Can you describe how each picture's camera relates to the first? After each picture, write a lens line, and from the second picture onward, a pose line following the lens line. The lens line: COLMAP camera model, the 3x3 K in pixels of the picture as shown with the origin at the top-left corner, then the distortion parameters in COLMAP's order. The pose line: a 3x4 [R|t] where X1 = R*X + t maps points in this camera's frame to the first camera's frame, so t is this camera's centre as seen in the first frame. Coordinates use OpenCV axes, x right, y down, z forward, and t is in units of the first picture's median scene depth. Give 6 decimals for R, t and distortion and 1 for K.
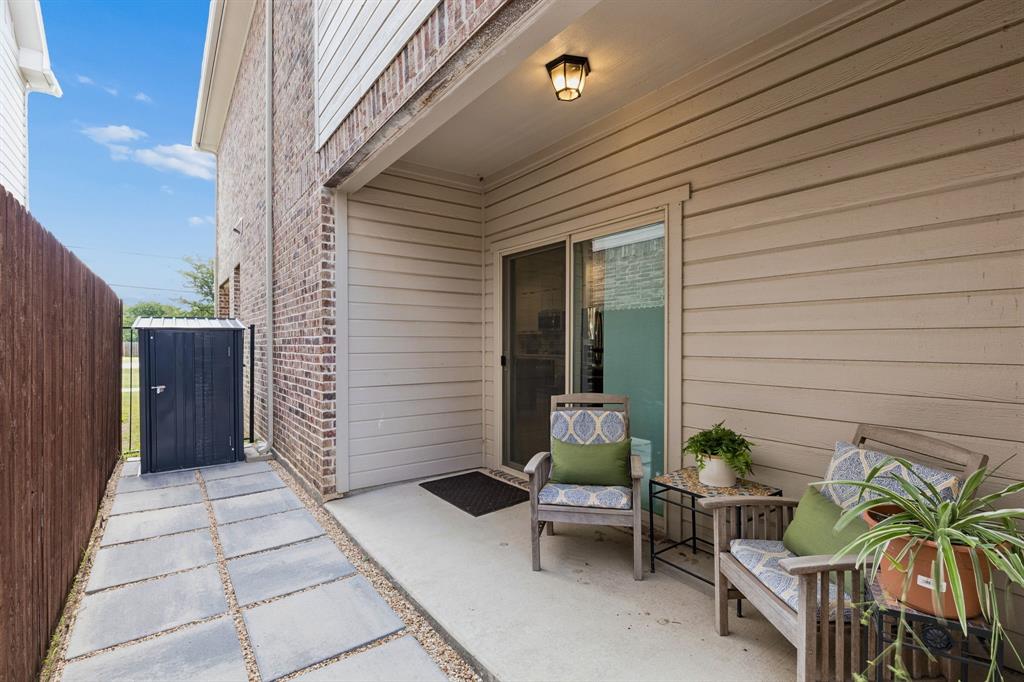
lens RADIAL K [[480.7, 0, 512.0], [0, 480.7, 341.0], [0, 0, 1]] dist [-0.000345, 0.000001]
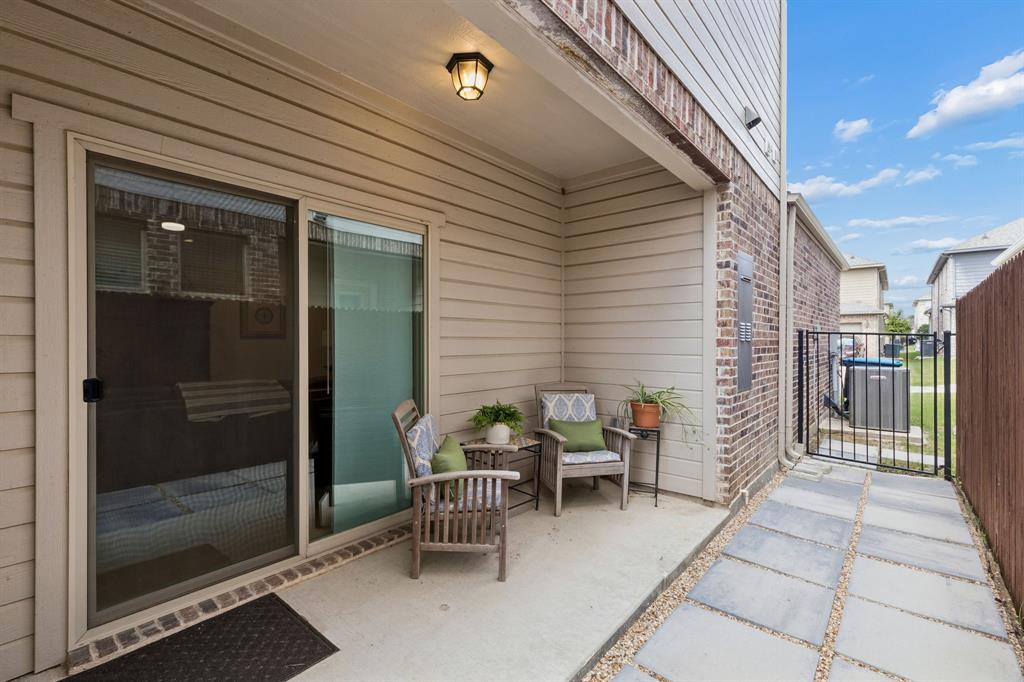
lens RADIAL K [[455.5, 0, 512.0], [0, 455.5, 341.0], [0, 0, 1]] dist [0.001352, 0.000431]
pose [[-0.239640, -0.002836, 0.970858, -0.870267], [-0.007346, 0.999972, 0.001108, -0.012825], [-0.970834, -0.006866, -0.239654, 1.232432]]
